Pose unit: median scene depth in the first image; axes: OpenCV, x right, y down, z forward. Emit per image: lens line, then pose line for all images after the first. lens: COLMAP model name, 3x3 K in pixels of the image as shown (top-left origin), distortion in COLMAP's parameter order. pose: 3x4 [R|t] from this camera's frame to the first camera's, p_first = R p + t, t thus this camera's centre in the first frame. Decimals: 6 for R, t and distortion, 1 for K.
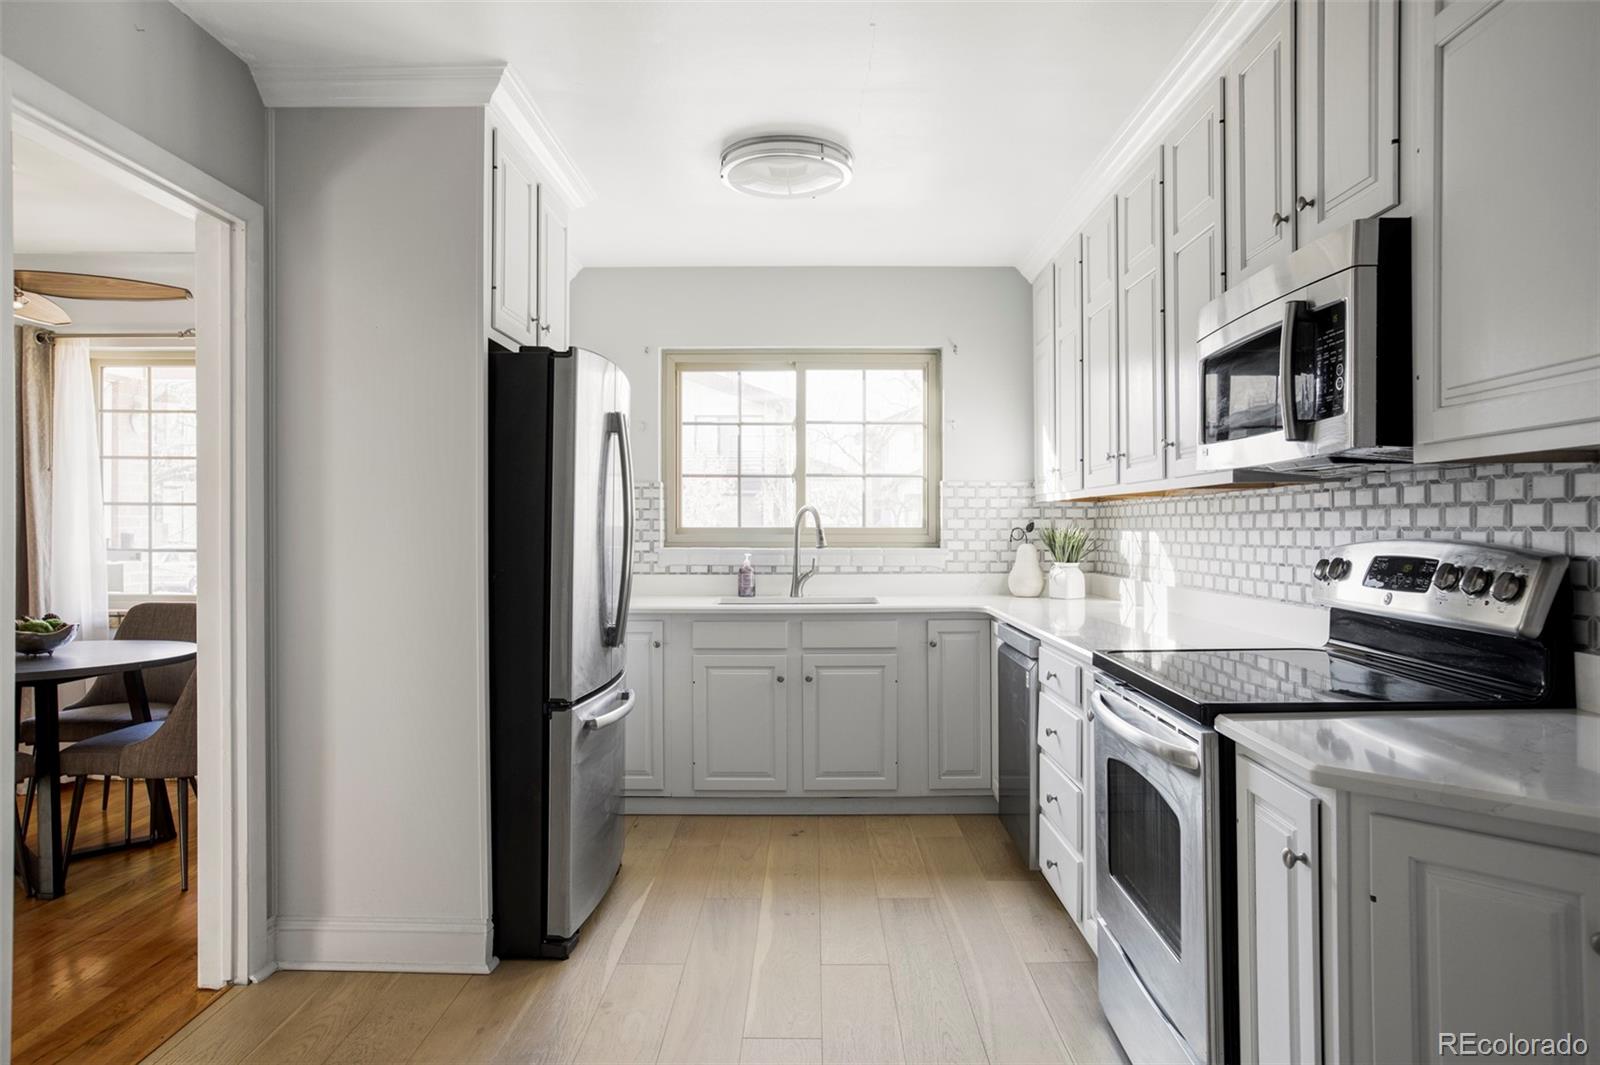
lens RADIAL K [[1018.4, 0, 800.0], [0, 1018.4, 532.5], [0, 0, 1]] dist [-0.002806, 0.000312]
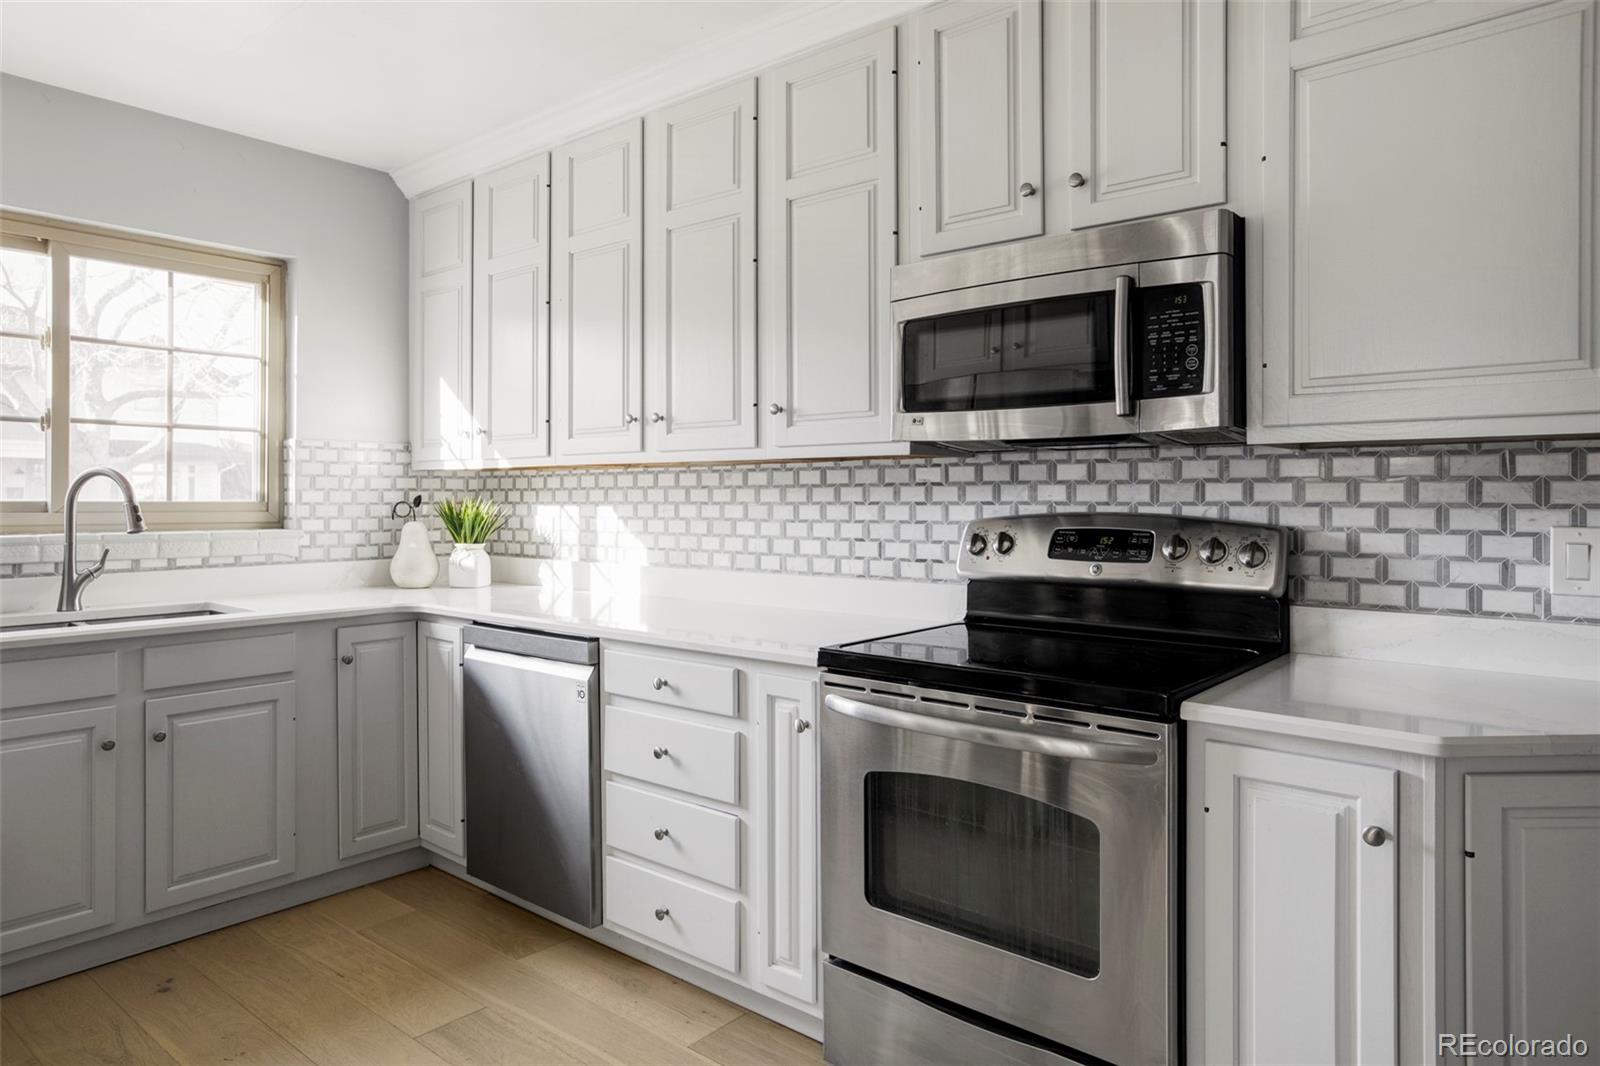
lens RADIAL K [[1027.4, 0, 796.9], [0, 1027.4, 503.4], [0, 0, 1]] dist [-0.003480, 0.000385]
pose [[0.649317, -0.001643, 0.760516, -0.202746], [0.003239, 0.999995, -0.000606, -0.001964], [-0.760511, 0.002857, 0.649319, 0.249287]]
